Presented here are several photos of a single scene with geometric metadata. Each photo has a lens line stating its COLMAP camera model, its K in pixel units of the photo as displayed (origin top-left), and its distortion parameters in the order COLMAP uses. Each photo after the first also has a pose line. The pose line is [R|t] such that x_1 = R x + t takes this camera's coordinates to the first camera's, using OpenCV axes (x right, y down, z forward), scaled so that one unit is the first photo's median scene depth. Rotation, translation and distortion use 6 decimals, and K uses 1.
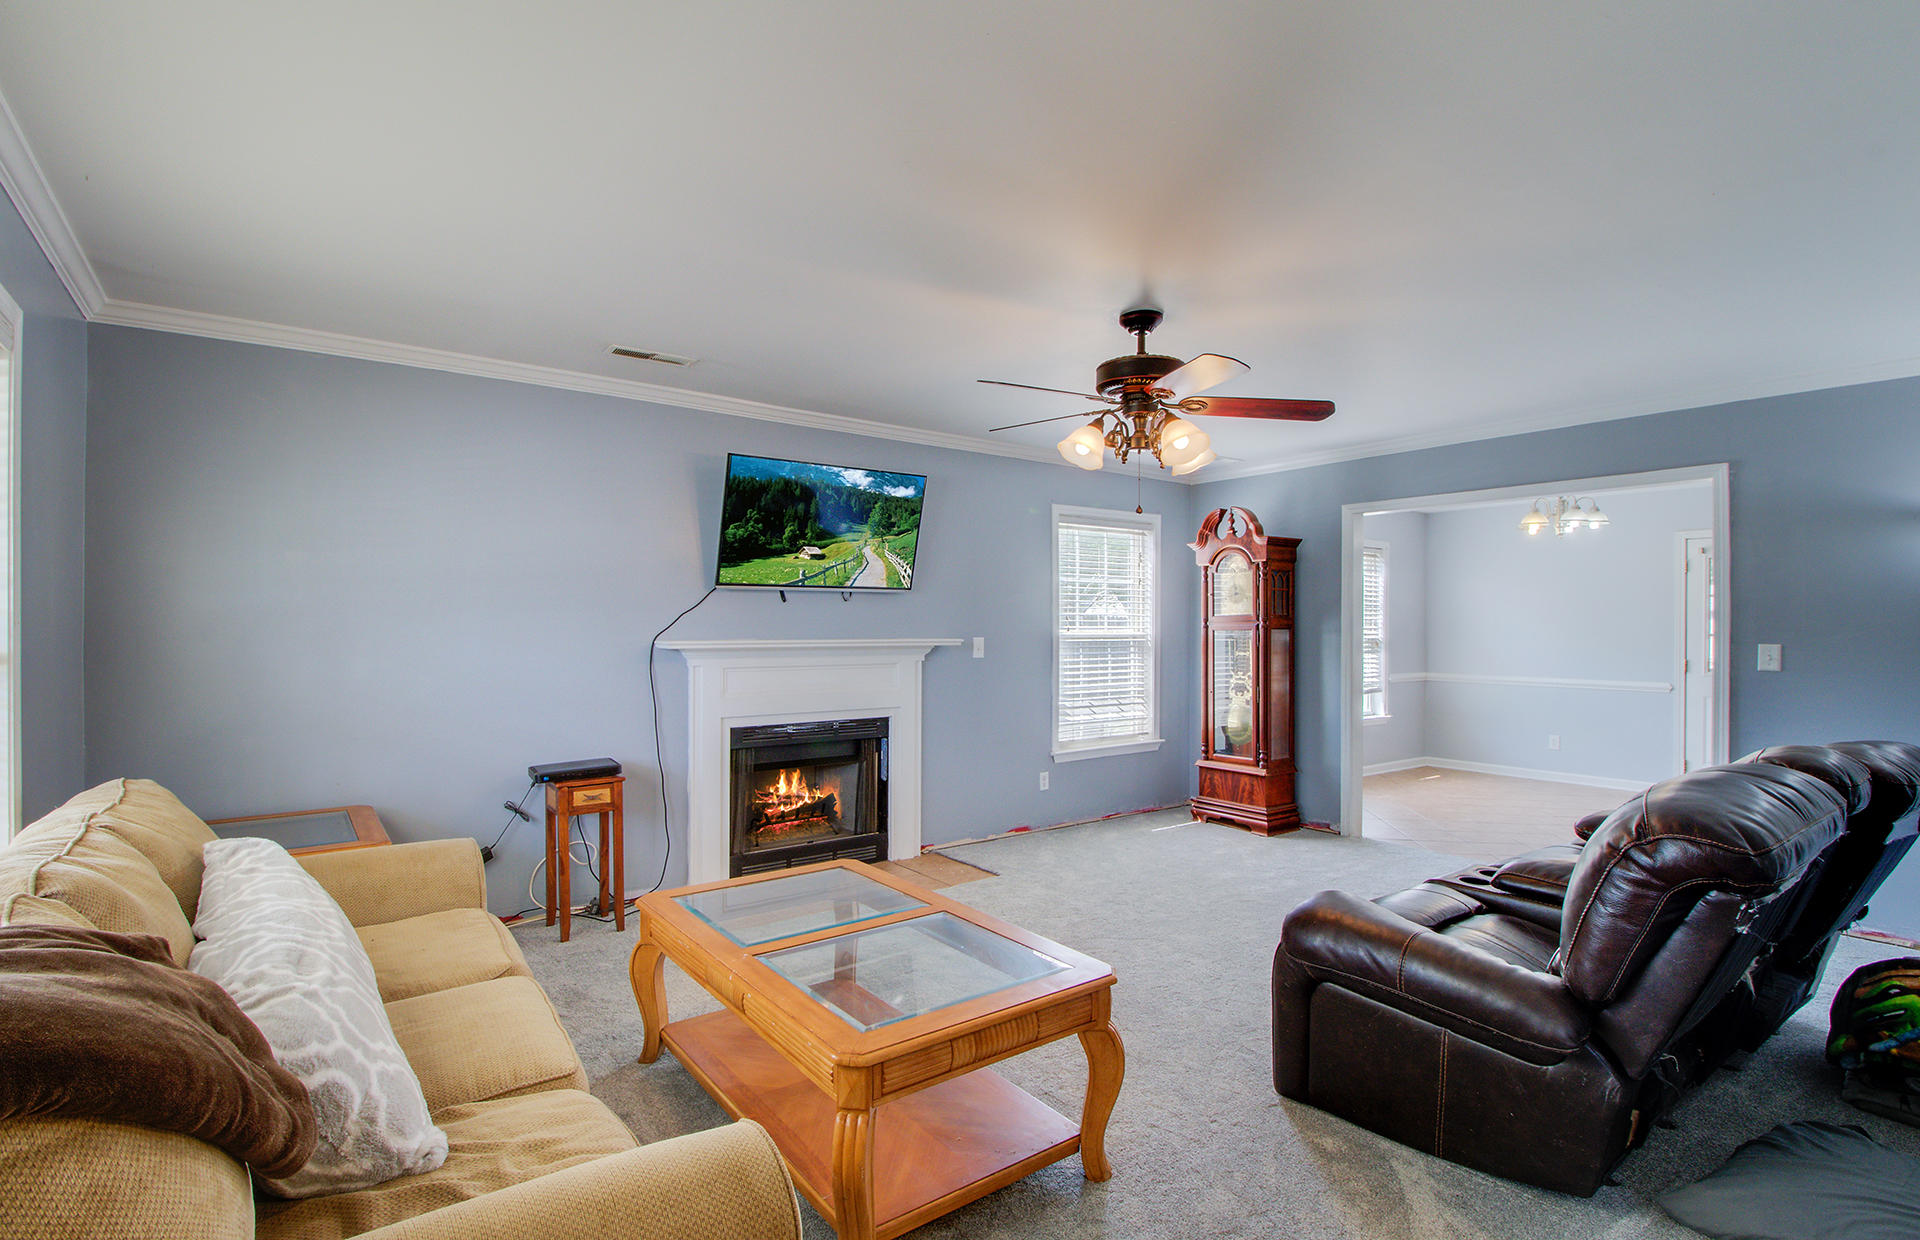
lens RADIAL K [[900.9, 0, 954.7], [0, 900.9, 625.7], [0, 0, 1]] dist [0.008574, -0.006210]
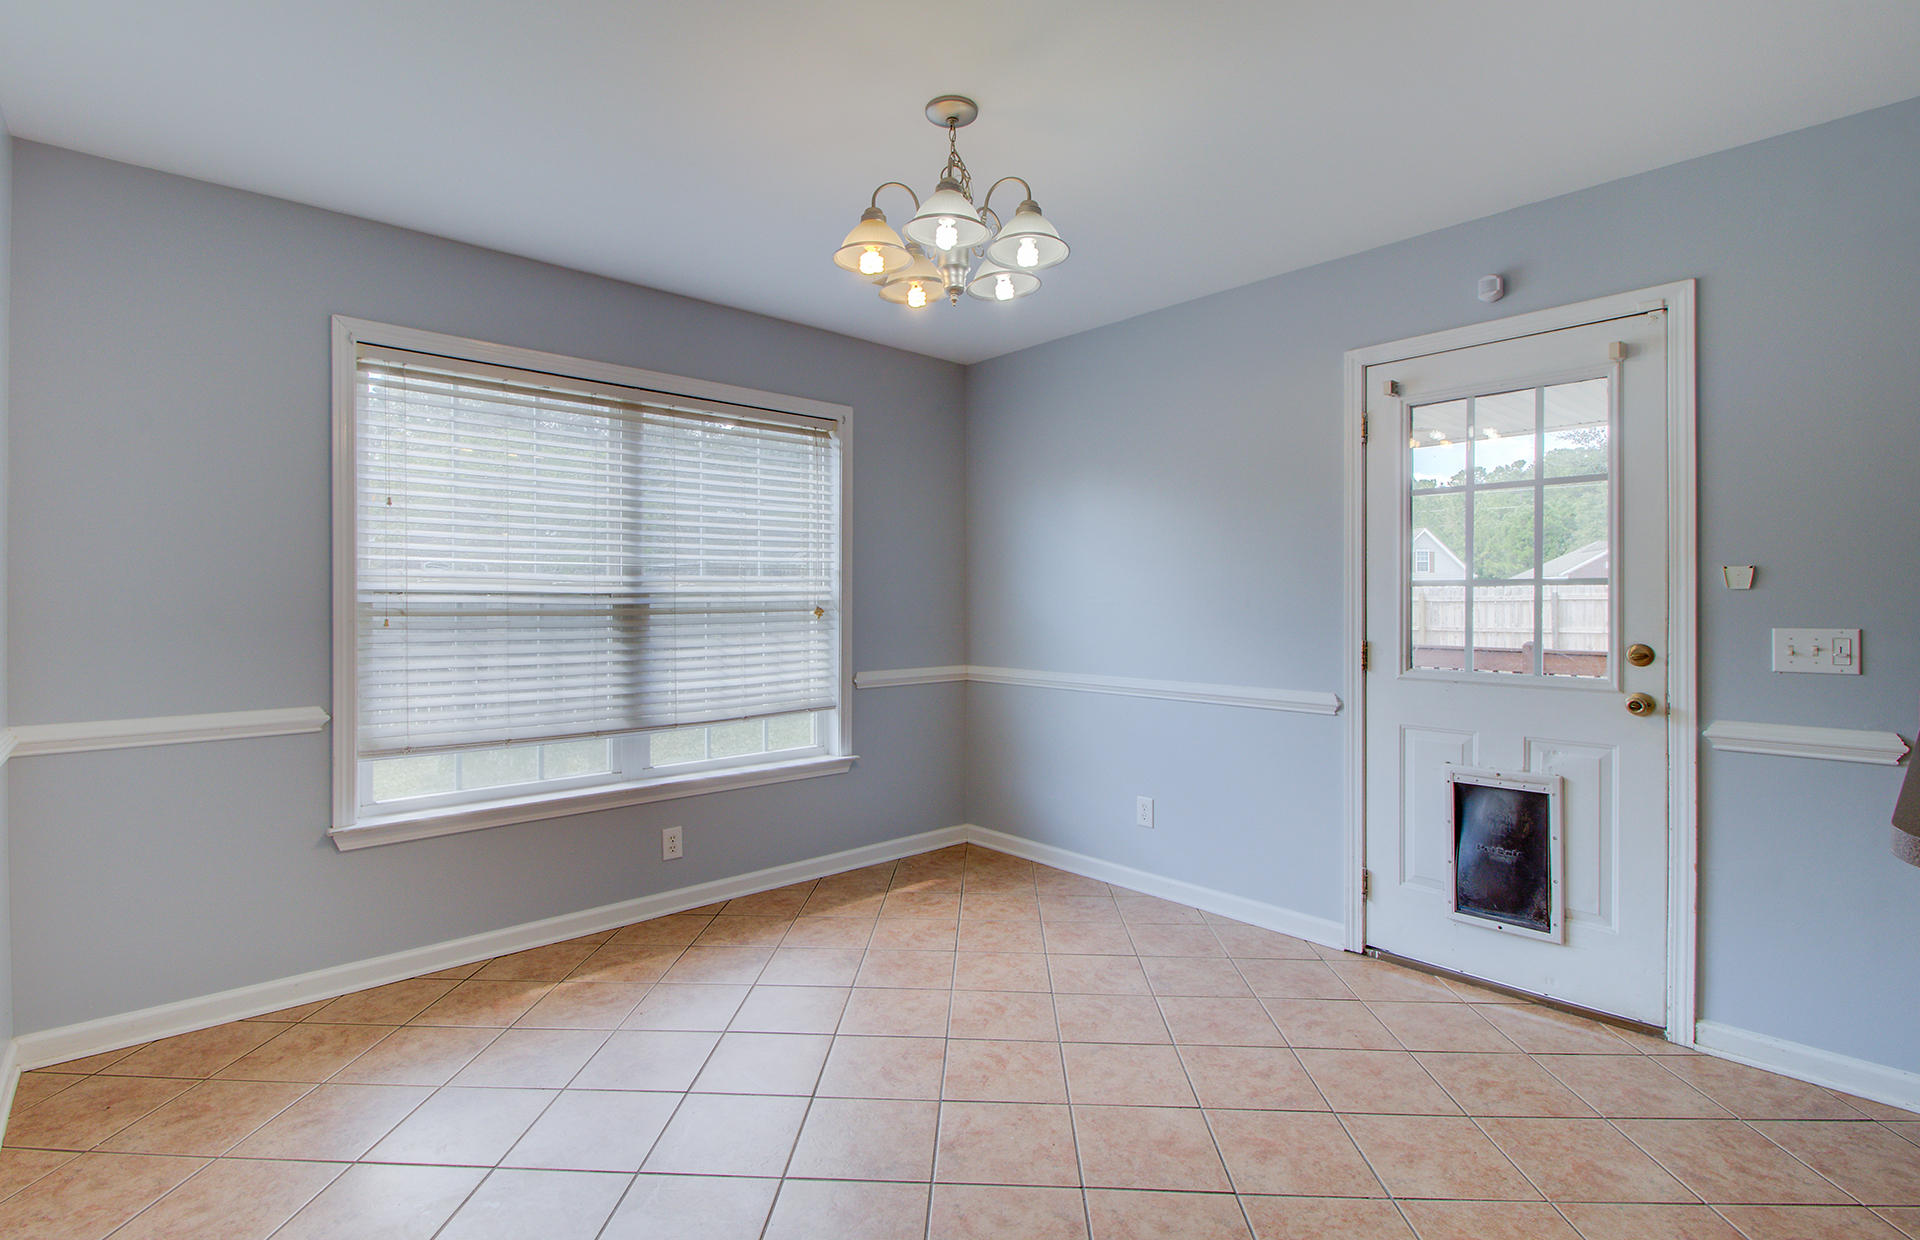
lens RADIAL K [[900.9, 0, 947.7], [0, 900.9, 603.3], [0, 0, 1]] dist [0.008574, -0.006210]
pose [[0.995506, -0.007874, 0.094369, 0.783744], [0.007851, 0.999969, 0.000608, 0.024910], [-0.094371, 0.000136, 0.995537, 0.804666]]
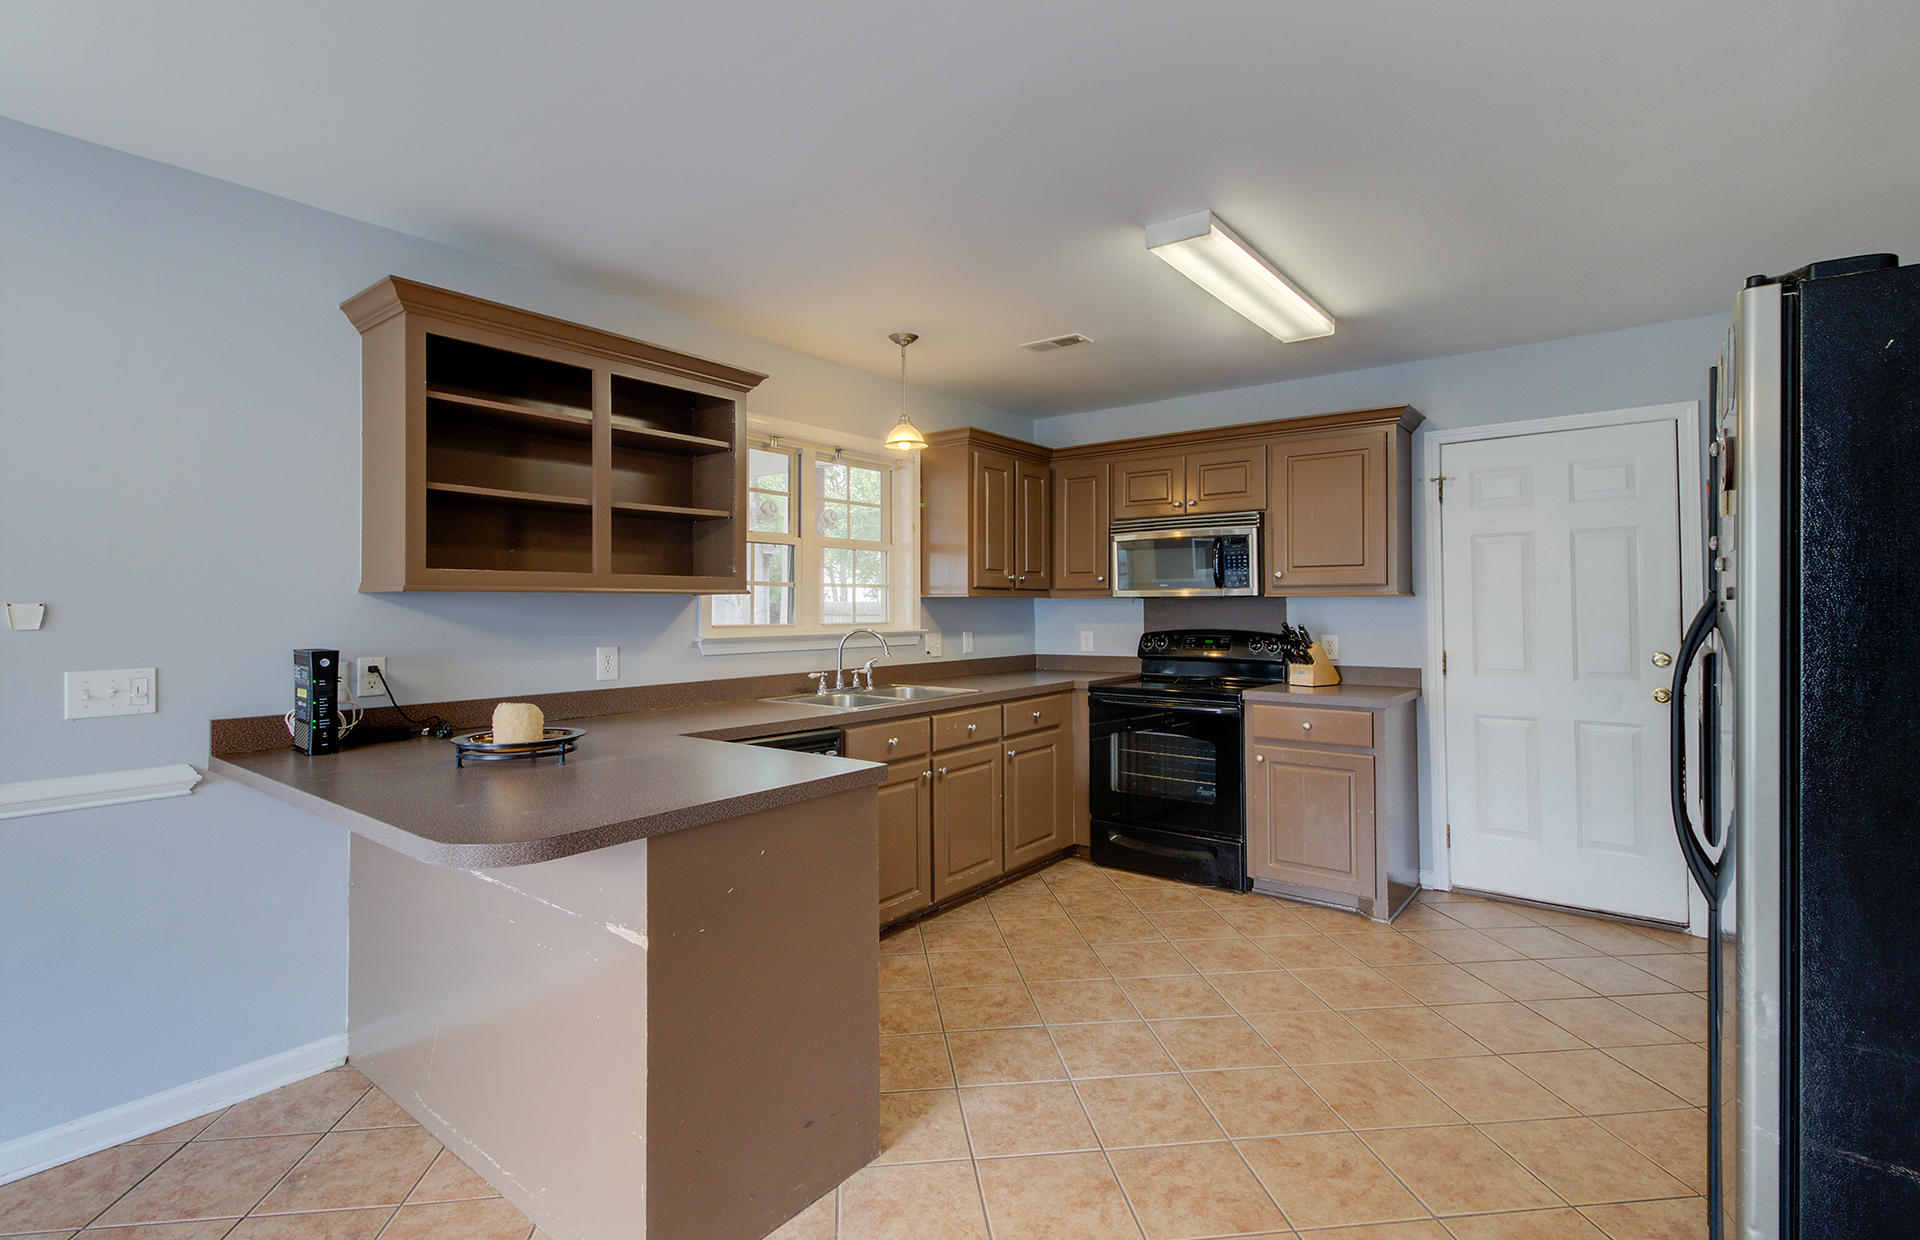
lens RADIAL K [[900.9, 0, 934.5], [0, 900.9, 591.9], [0, 0, 1]] dist [0.008574, -0.006210]
pose [[-0.264088, 0.006506, 0.964477, 0.735606], [0.004535, 0.999975, -0.005504, 0.008546], [-0.964488, 0.002920, -0.264111, 0.940389]]
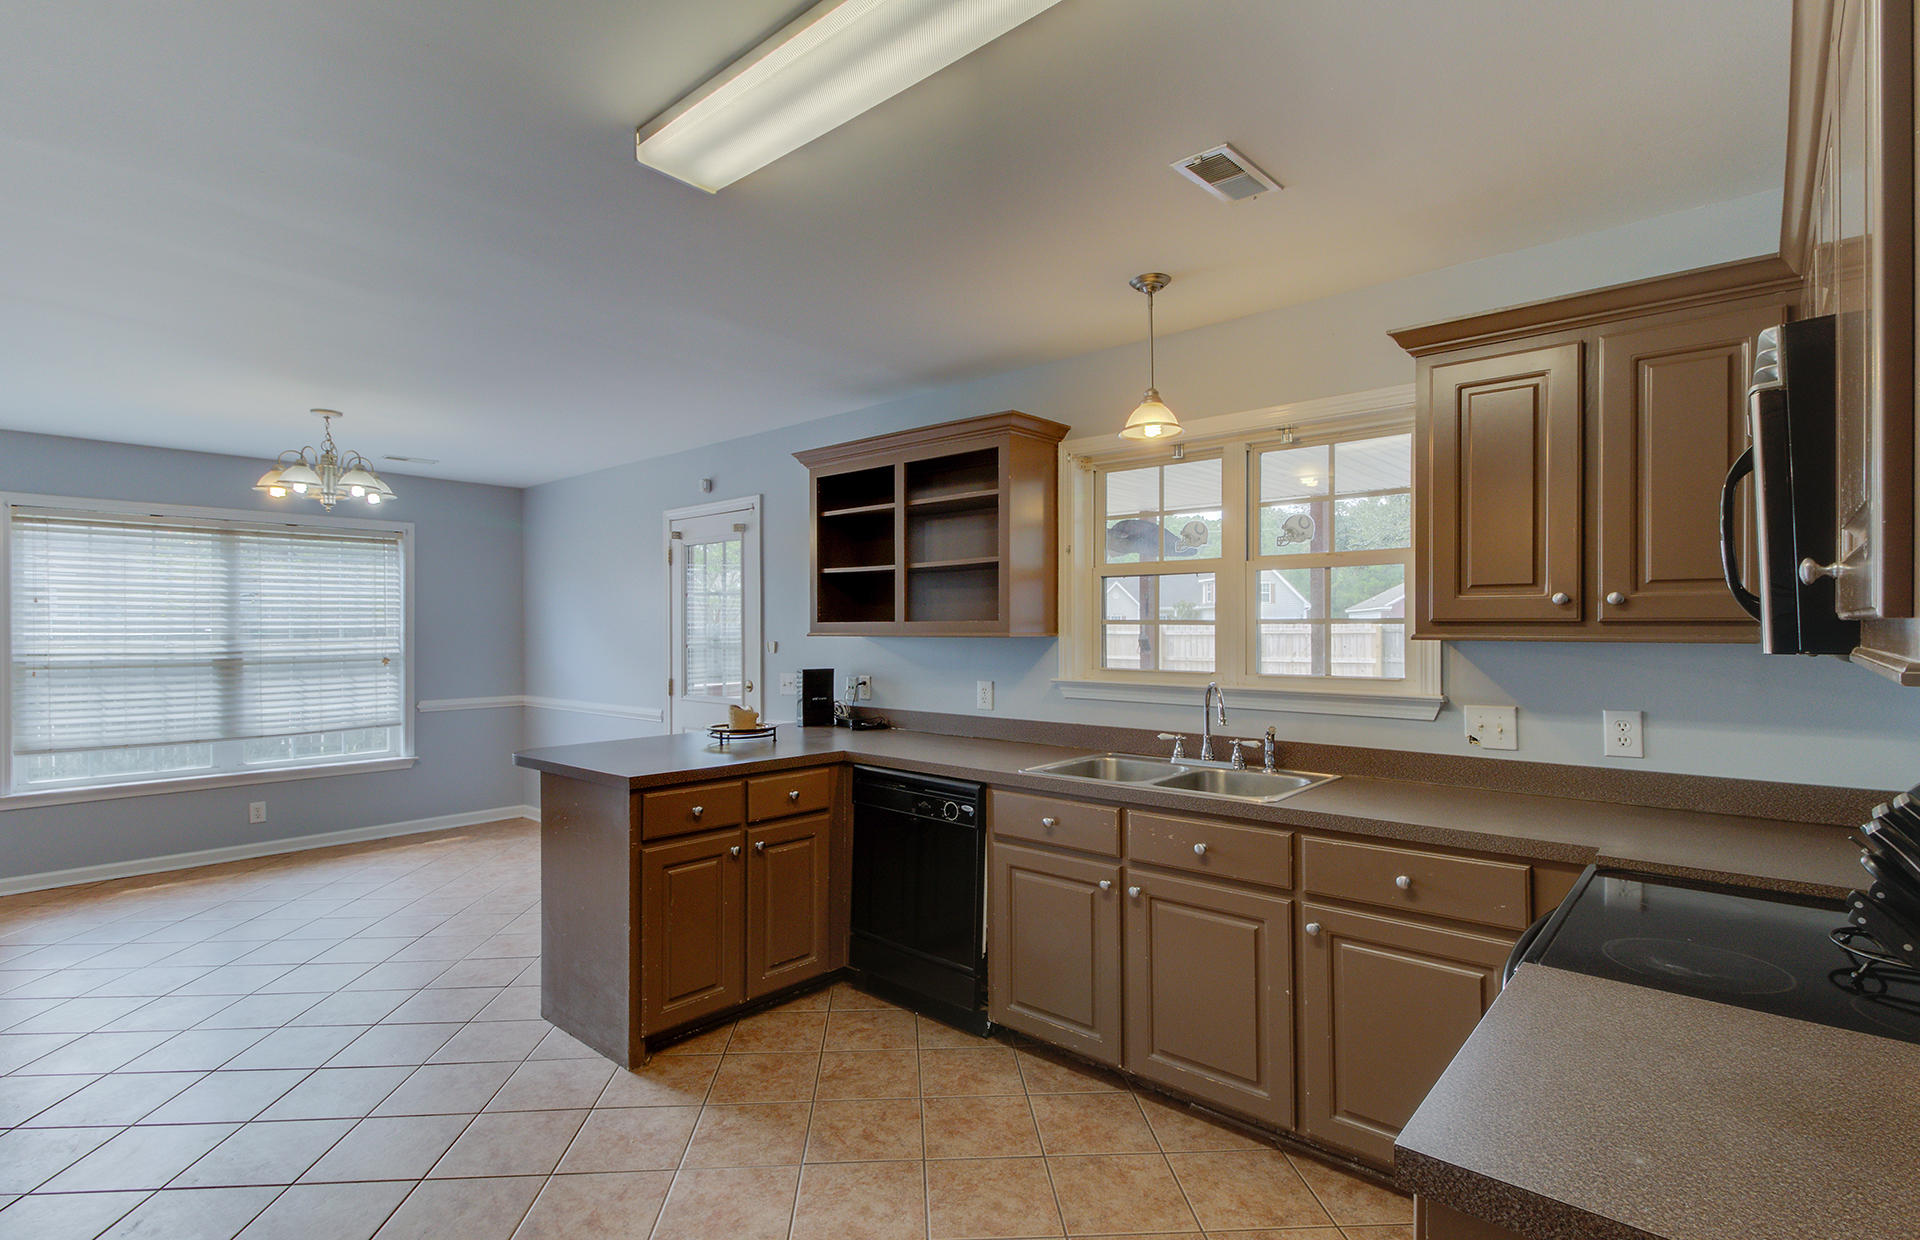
lens RADIAL K [[900.9, 0, 955.7], [0, 900.9, 626.6], [0, 0, 1]] dist [0.008574, -0.006210]
pose [[0.976298, -0.009656, 0.216216, 1.221583], [0.011175, 0.999921, -0.005804, 0.001836], [-0.216143, 0.008083, 0.976328, 0.276892]]
